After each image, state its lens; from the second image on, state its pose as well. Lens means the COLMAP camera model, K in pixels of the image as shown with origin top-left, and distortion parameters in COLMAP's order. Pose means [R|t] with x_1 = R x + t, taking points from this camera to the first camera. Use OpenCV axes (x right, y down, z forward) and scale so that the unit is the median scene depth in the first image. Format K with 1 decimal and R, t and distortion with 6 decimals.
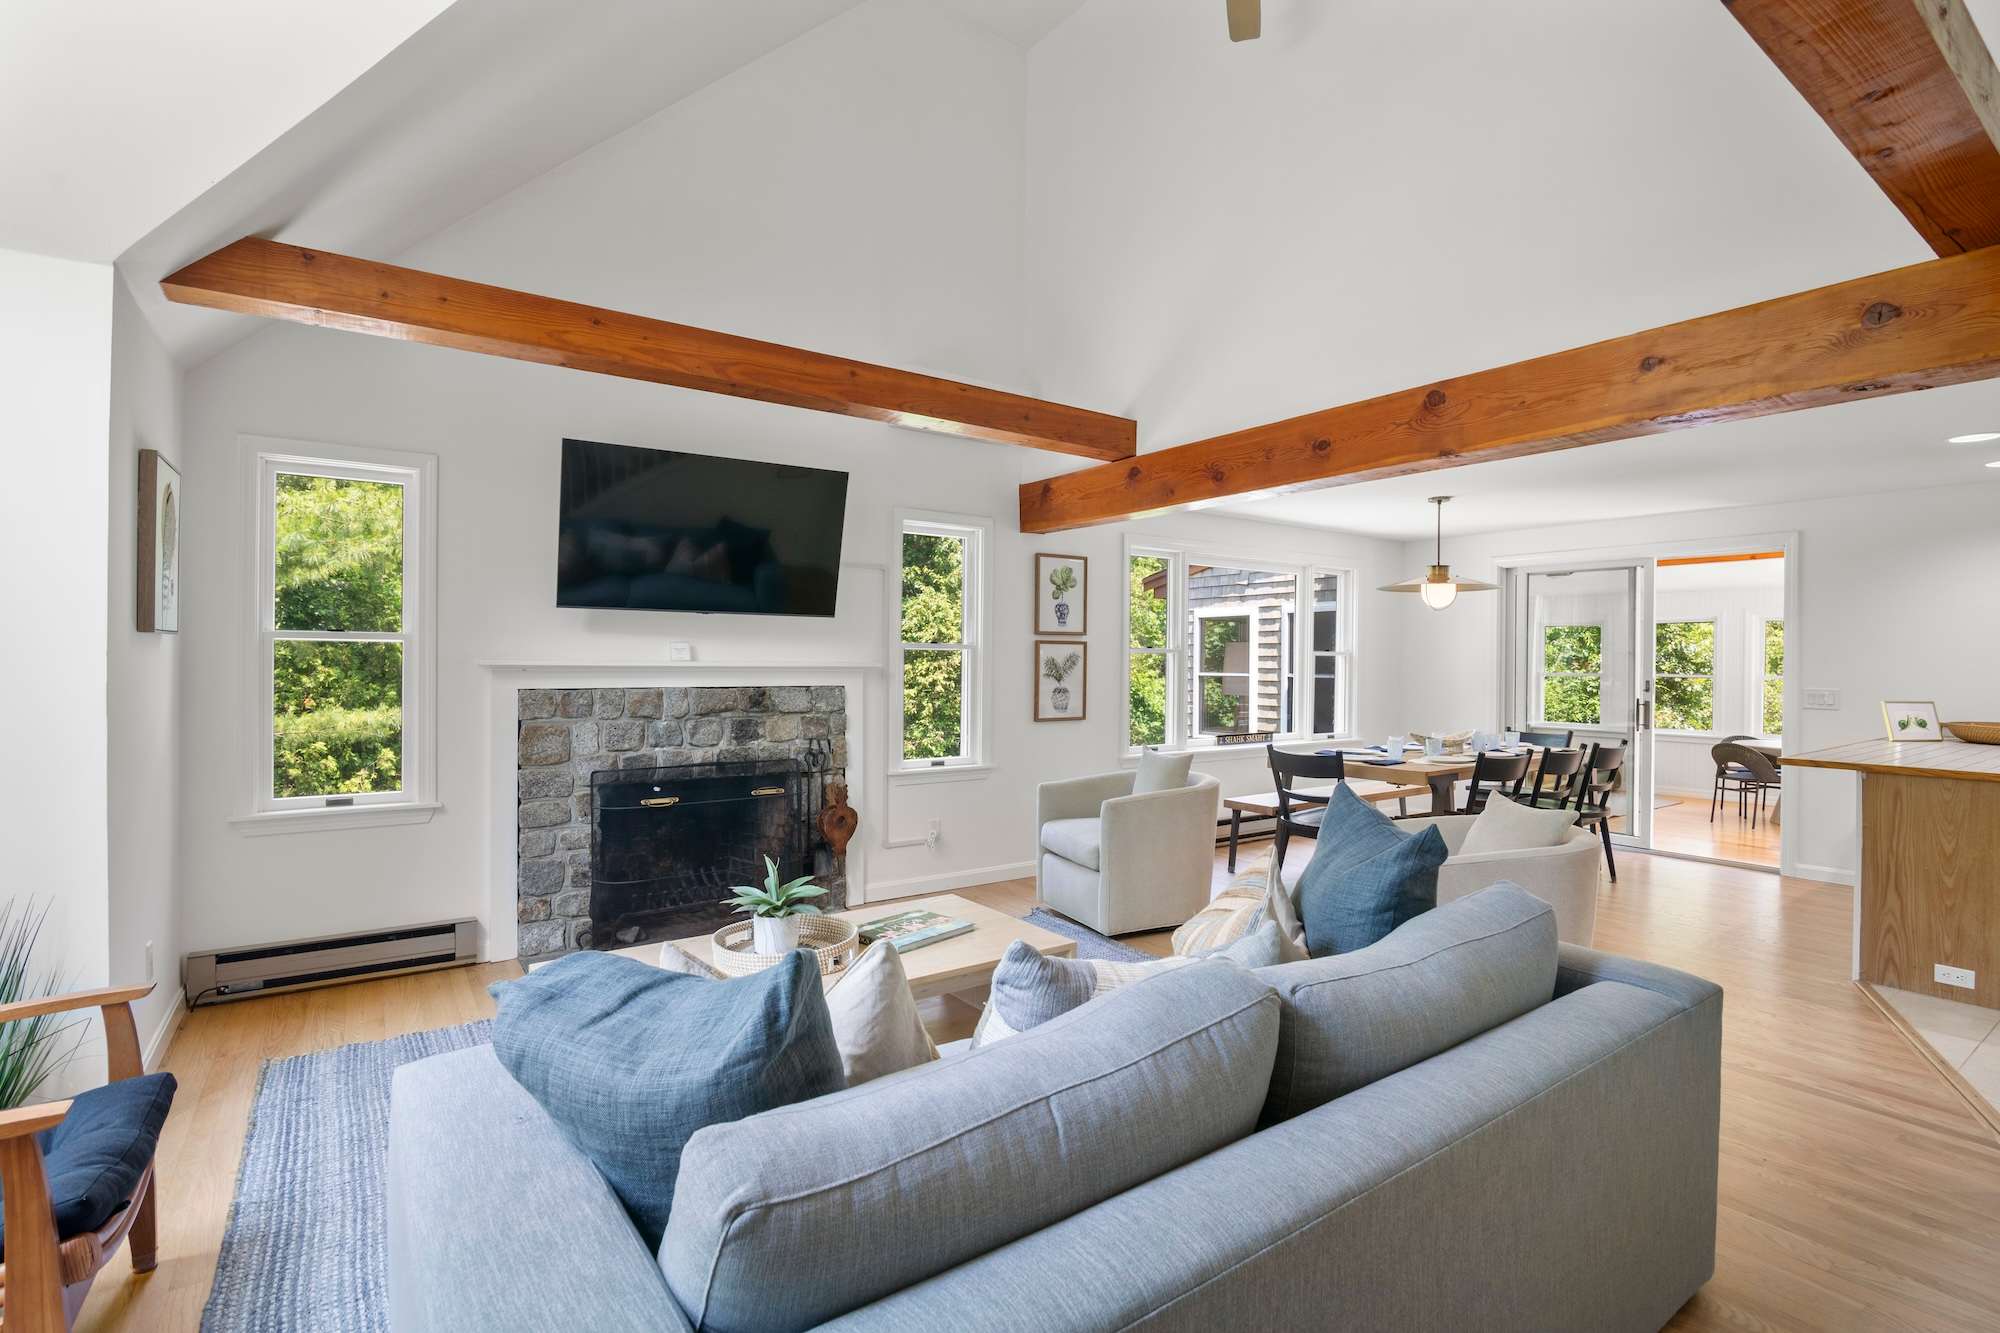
lens RADIAL K [[949.6, 0, 1013.9], [0, 949.6, 663.0], [0, 0, 1]] dist [-0.002445, -0.000359]
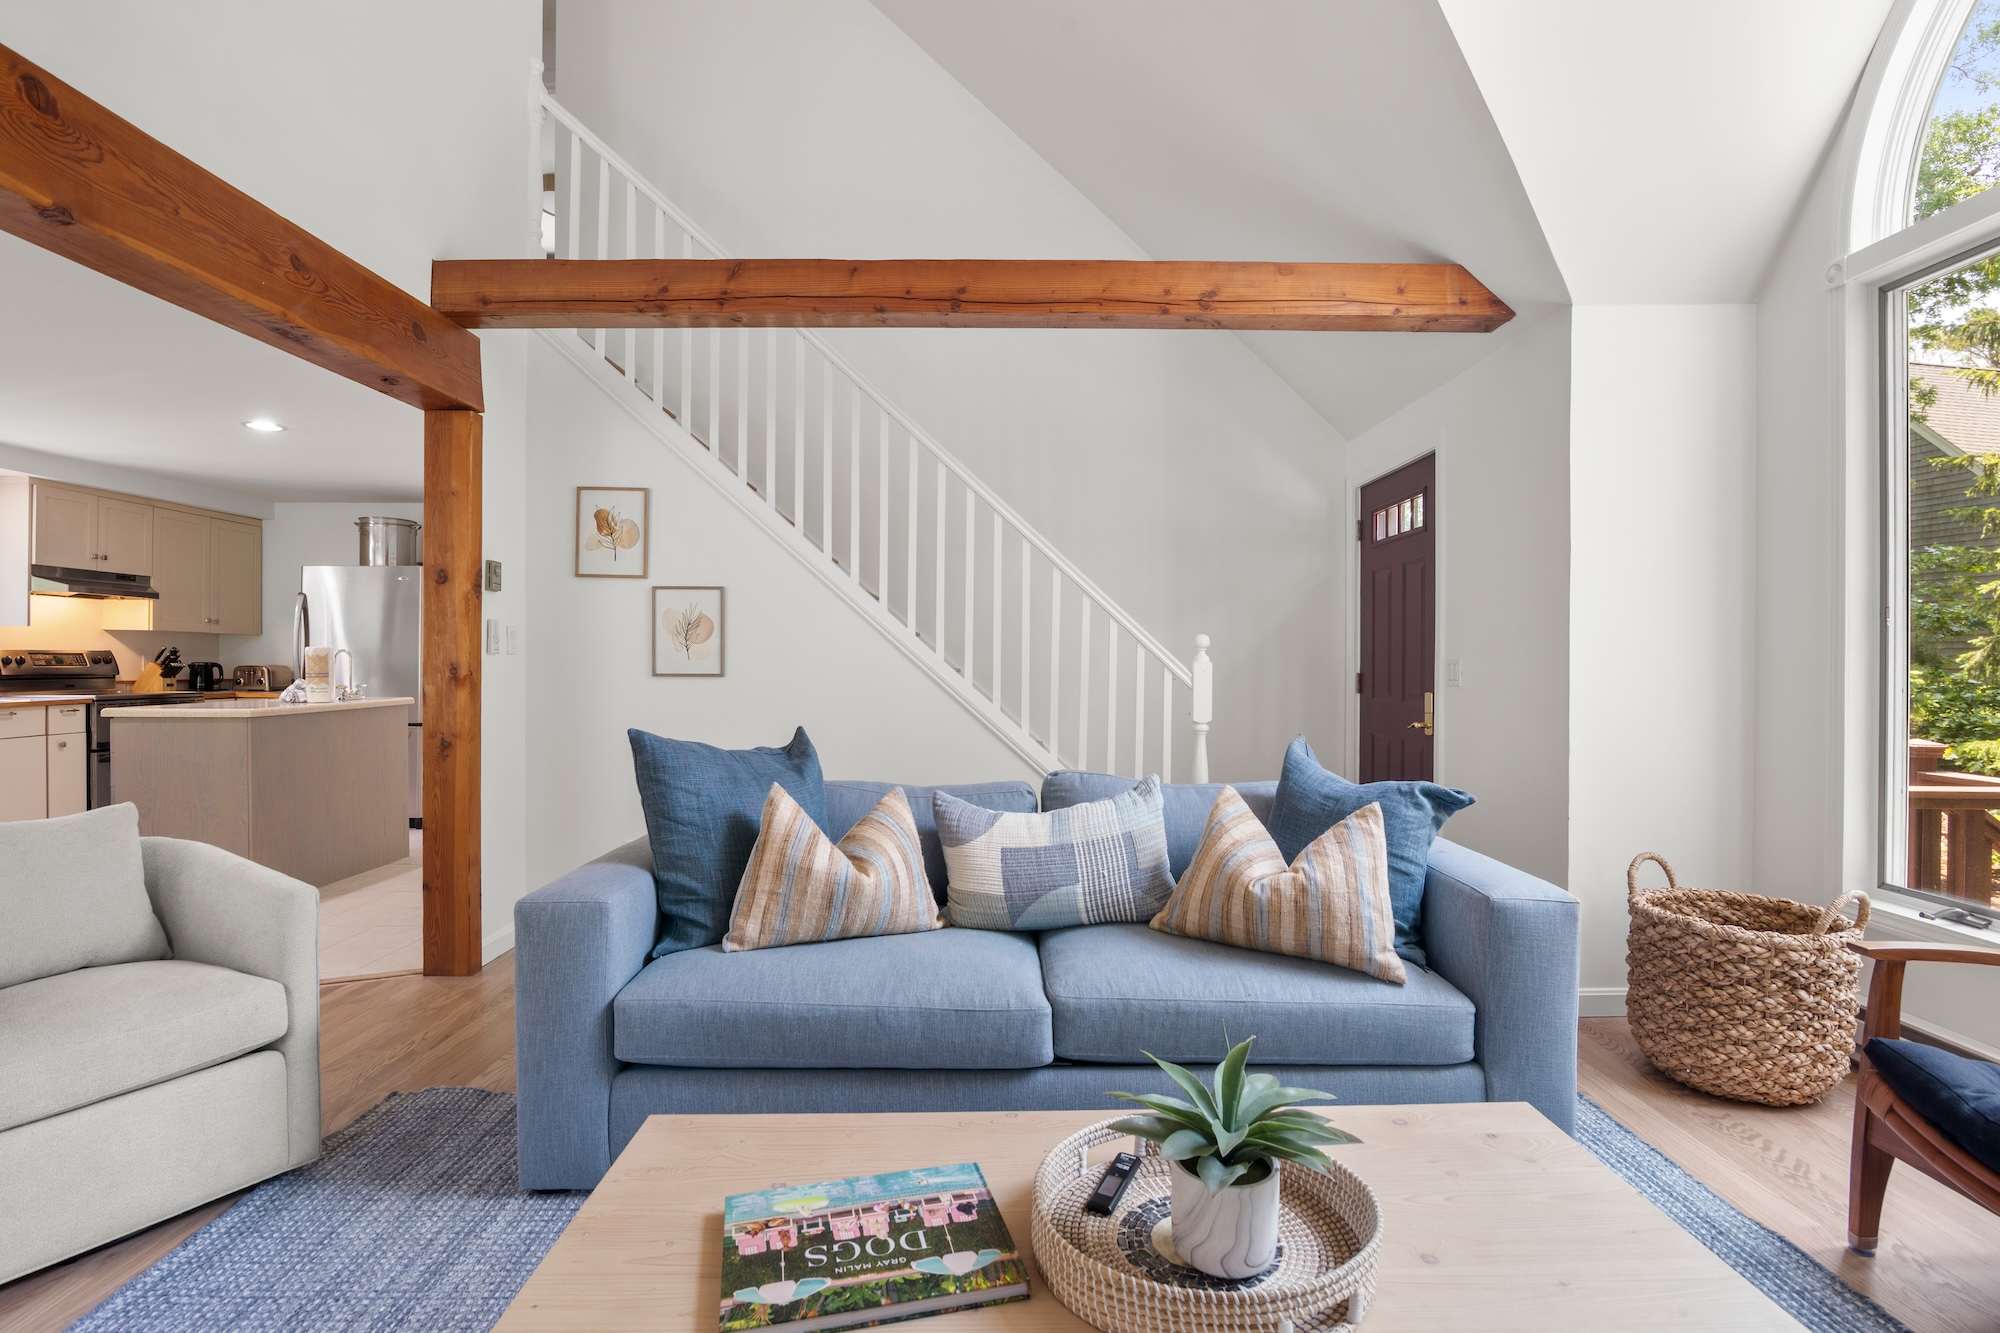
lens RADIAL K [[949.6, 0, 1013.9], [0, 949.6, 663.0], [0, 0, 1]] dist [-0.002445, -0.000359]
pose [[-0.823733, -0.015376, 0.566769, -0.246871], [-0.014774, 0.999875, 0.005654, 0.027123], [-0.566785, -0.003716, -0.823857, 0.846296]]
